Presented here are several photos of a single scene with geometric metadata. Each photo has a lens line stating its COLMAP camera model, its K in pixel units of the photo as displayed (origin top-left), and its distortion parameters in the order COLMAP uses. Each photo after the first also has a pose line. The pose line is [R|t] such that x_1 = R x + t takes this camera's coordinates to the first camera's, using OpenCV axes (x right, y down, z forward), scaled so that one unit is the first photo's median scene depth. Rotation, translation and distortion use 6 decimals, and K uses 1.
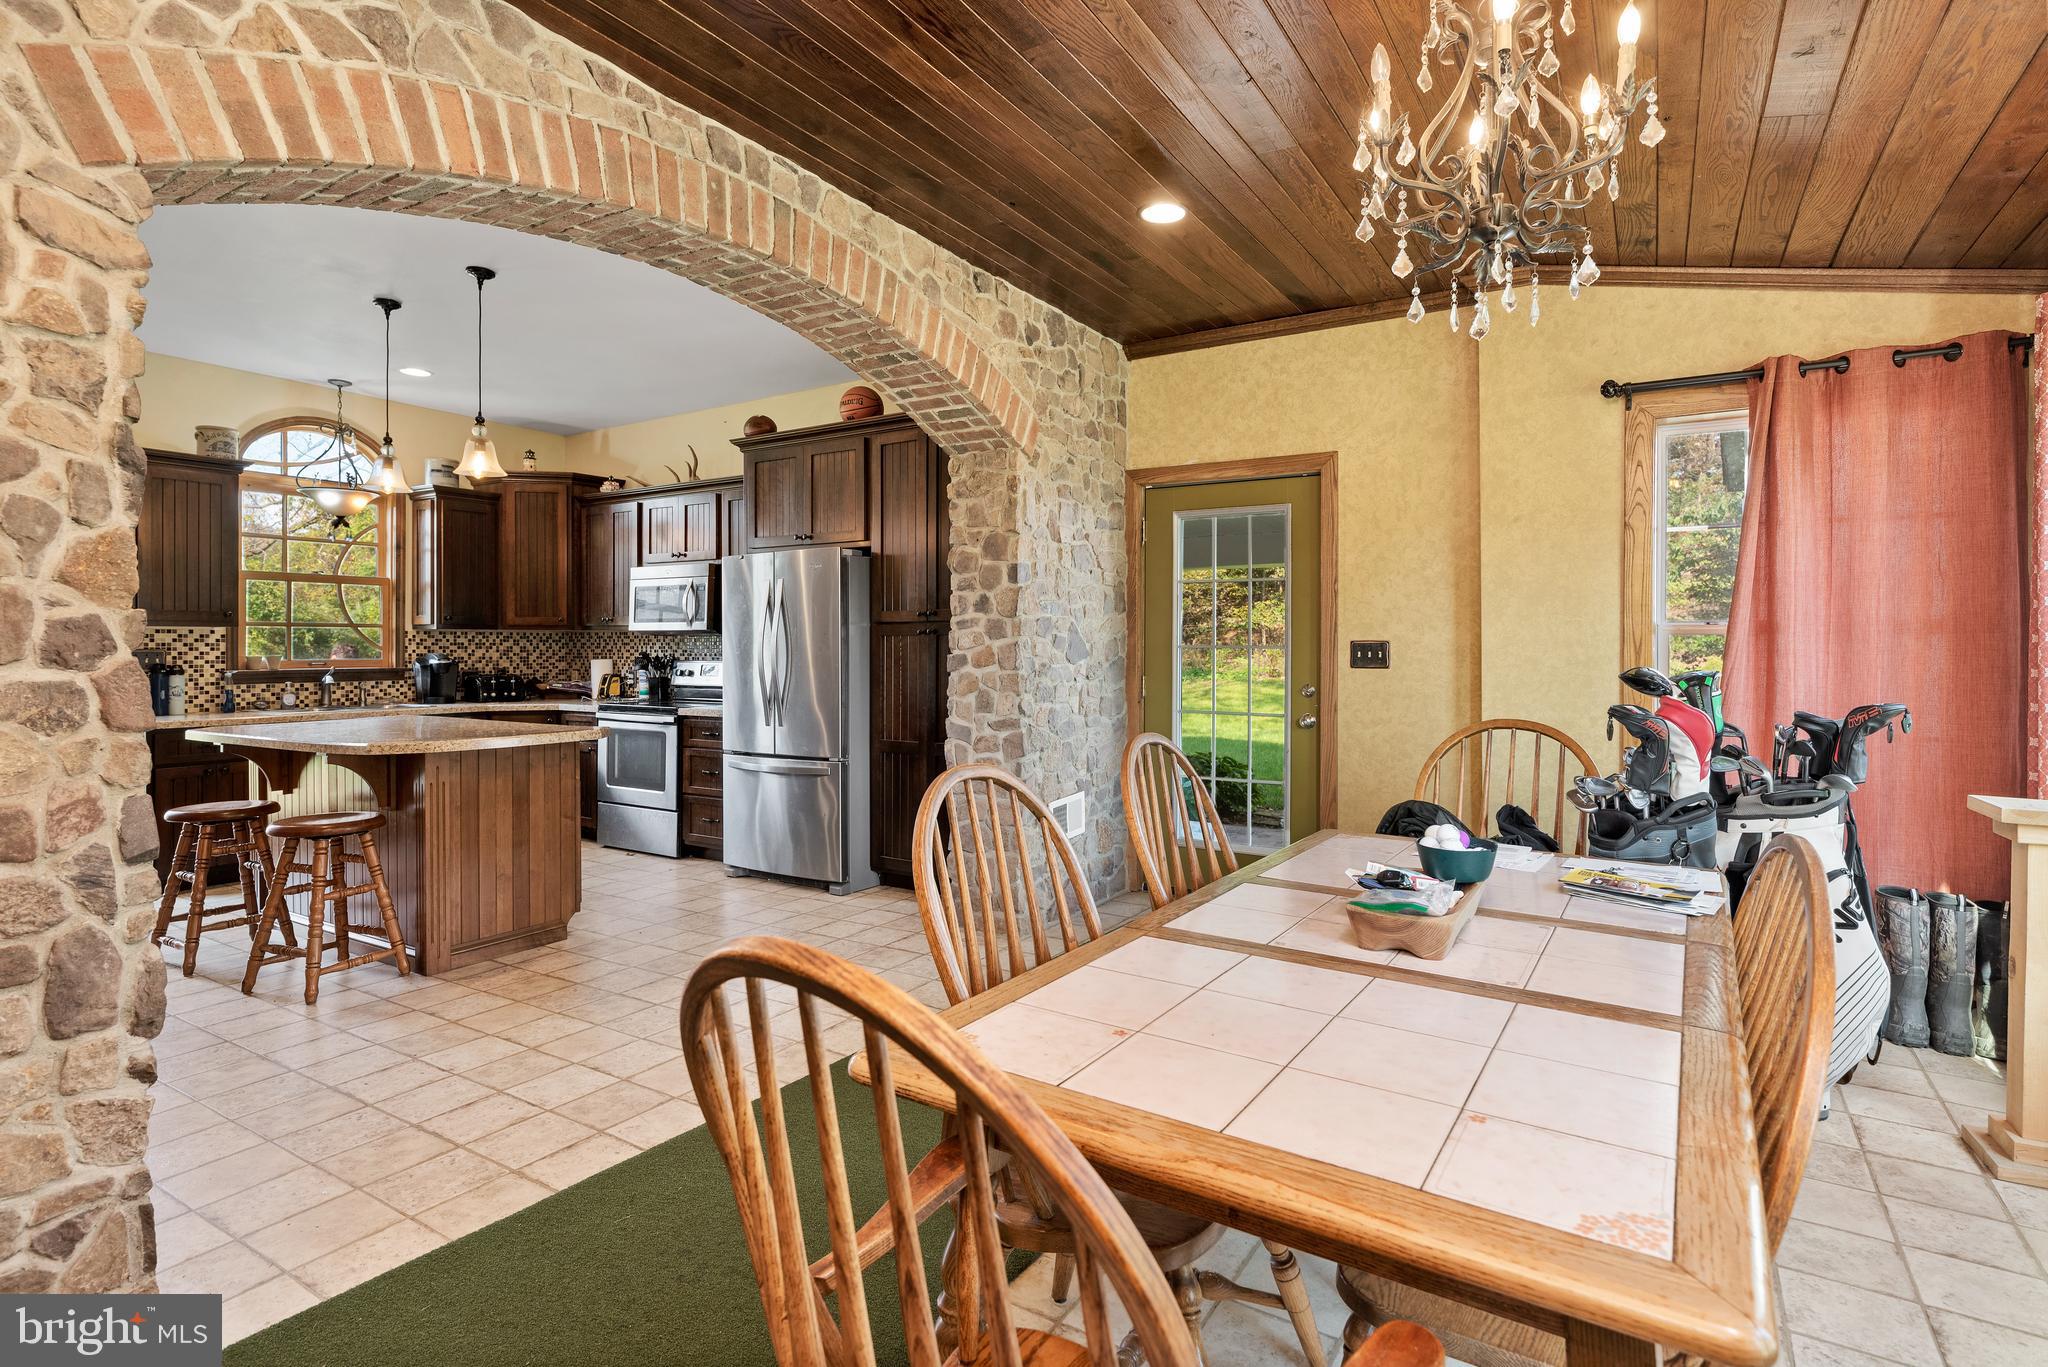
lens RADIAL K [[1002.5, 0, 1059.6], [0, 1002.5, 649.4], [0, 0, 1]] dist [0.003088, 0.000716]
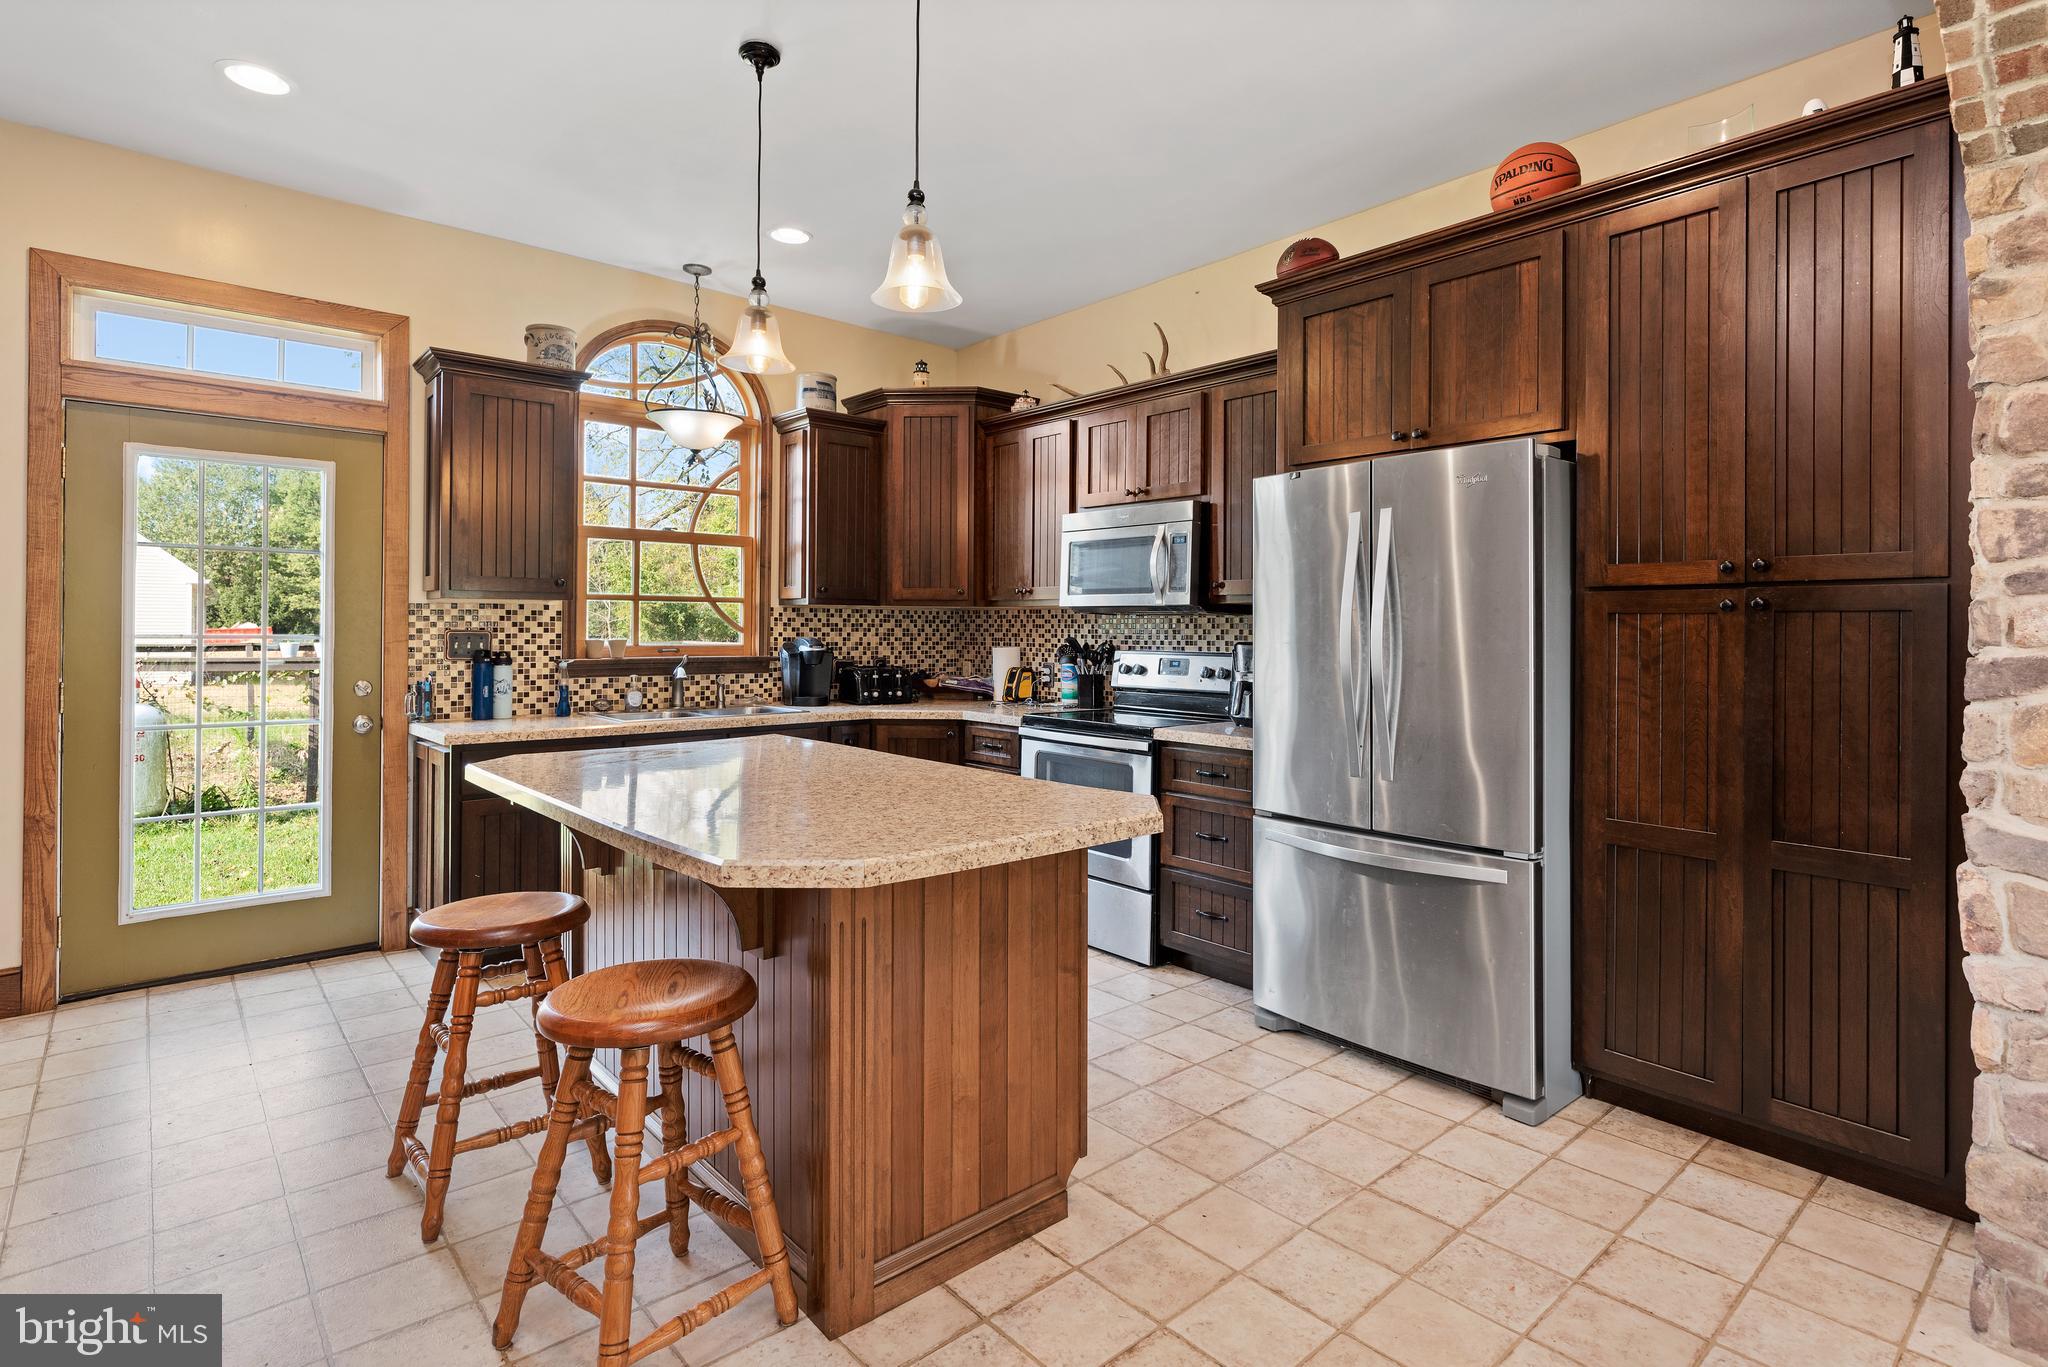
lens RADIAL K [[1013.6, 0, 1074.2], [0, 1013.6, 629.9], [0, 0, 1]] dist [0.000629, 0.000041]
pose [[0.962659, 0.006392, -0.270640, -0.240064], [-0.007048, 0.999974, -0.001452, -0.001965], [0.270624, 0.003305, 0.962680, 0.349524]]
